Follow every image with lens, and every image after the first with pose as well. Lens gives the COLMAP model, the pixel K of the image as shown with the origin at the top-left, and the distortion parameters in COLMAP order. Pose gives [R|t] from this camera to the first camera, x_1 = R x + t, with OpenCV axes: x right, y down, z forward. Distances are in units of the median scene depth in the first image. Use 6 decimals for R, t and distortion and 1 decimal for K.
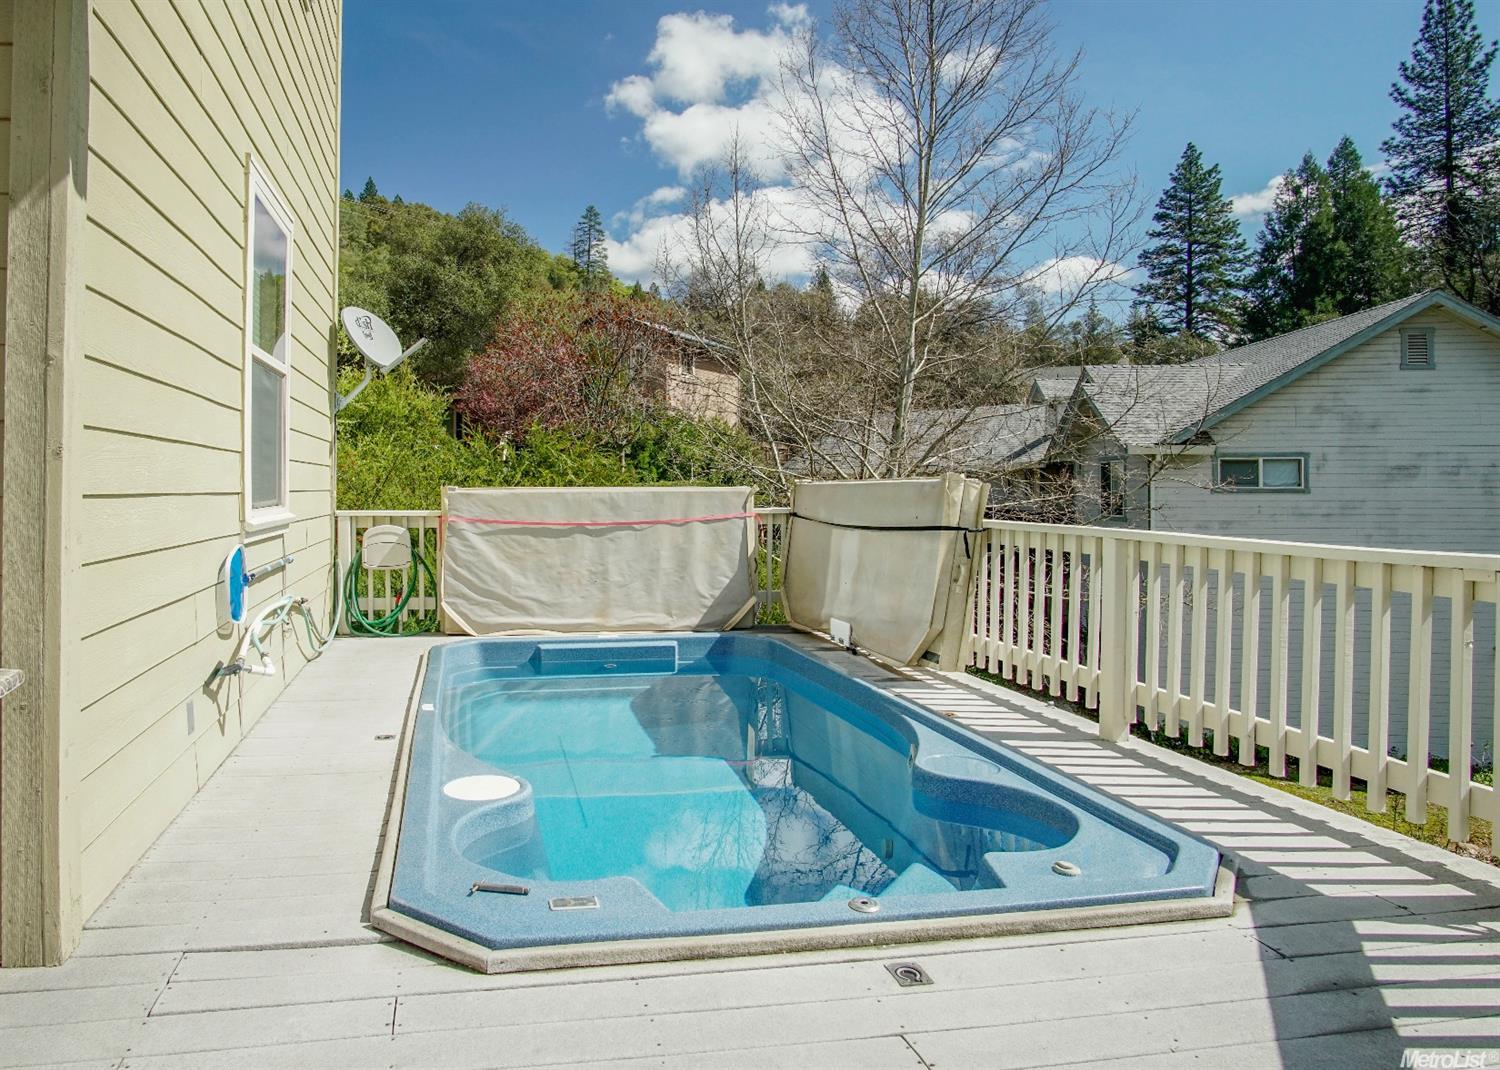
lens RADIAL K [[839.3, 0, 750.0], [0, 839.3, 484.5], [0, 0, 1]] dist [-0.021051, 0.001231]
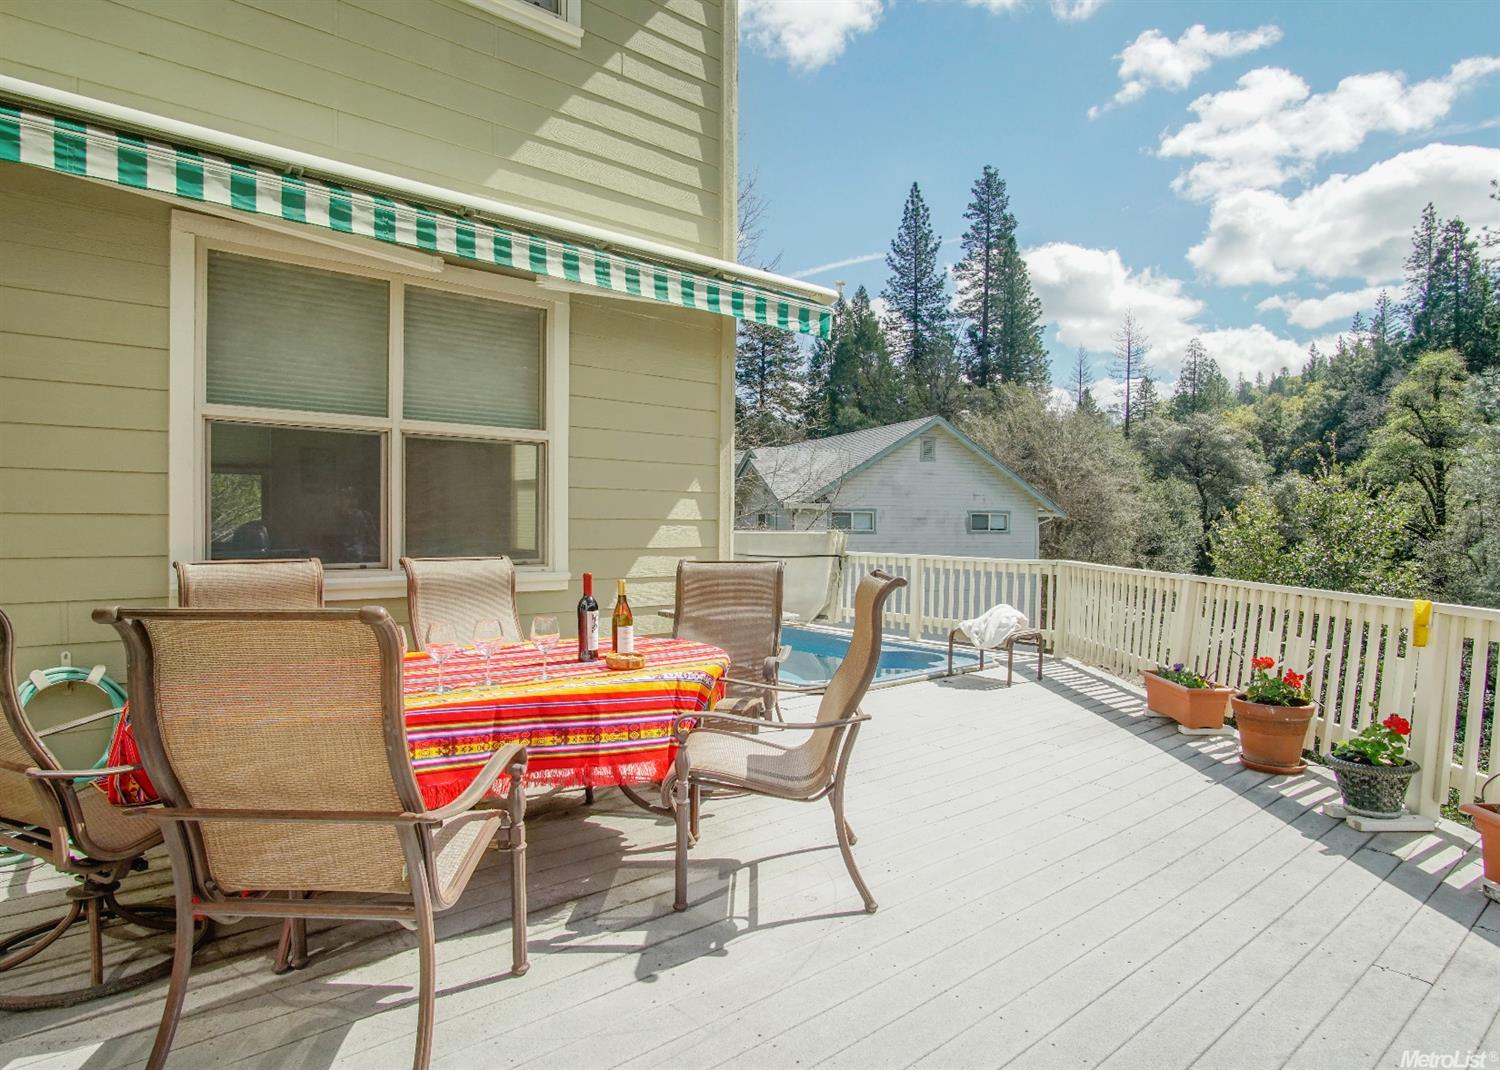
lens RADIAL K [[858.2, 0, 742.5], [0, 858.2, 532.2], [0, 0, 1]] dist [-0.024249, 0.002617]
pose [[0.846154, -0.000997, 0.532938, -0.252925], [-0.007772, 0.999869, 0.014210, -0.008333], [-0.532882, -0.016166, 0.846035, -0.160770]]
